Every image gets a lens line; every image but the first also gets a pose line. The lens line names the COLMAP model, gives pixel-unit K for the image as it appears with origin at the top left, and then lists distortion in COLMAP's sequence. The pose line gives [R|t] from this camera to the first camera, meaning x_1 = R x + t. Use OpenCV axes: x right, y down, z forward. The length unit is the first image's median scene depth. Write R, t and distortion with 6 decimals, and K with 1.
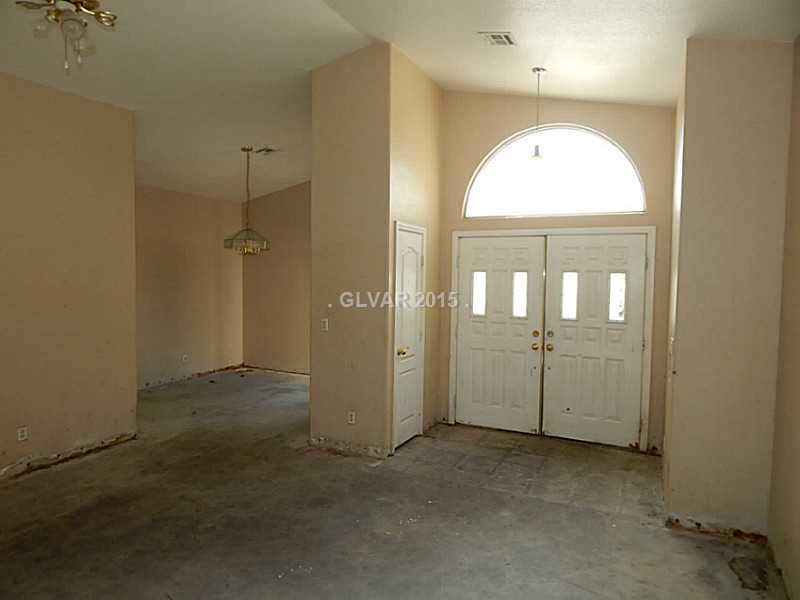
lens RADIAL K [[534.7, 0, 399.6], [0, 534.7, 299.3], [0, 0, 1]] dist [0.012603, -0.004663]
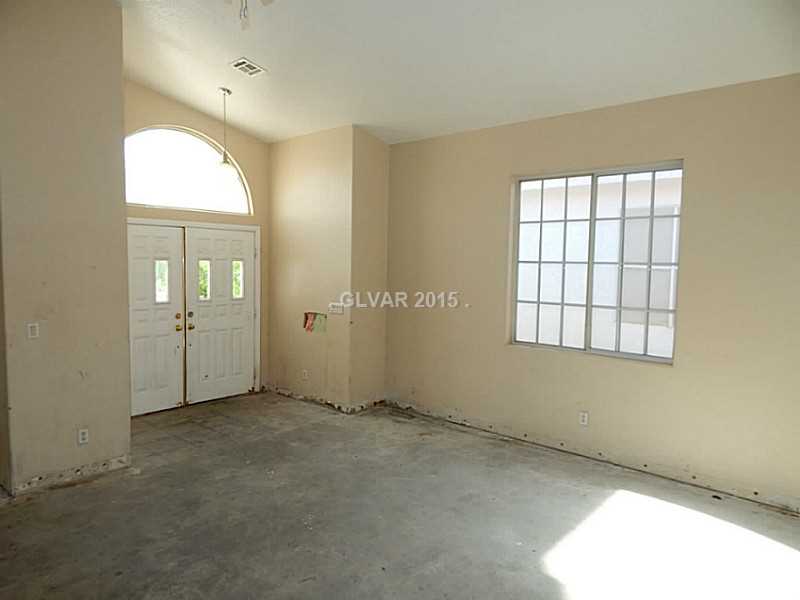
lens RADIAL K [[534.7, 0, 391.7], [0, 534.7, 300.7], [0, 0, 1]] dist [0.012603, -0.004663]
pose [[0.267172, -0.077499, 0.960527, -0.715661], [0.039366, 0.996807, 0.069477, -0.027486], [-0.962844, 0.019250, 0.269370, 0.292819]]
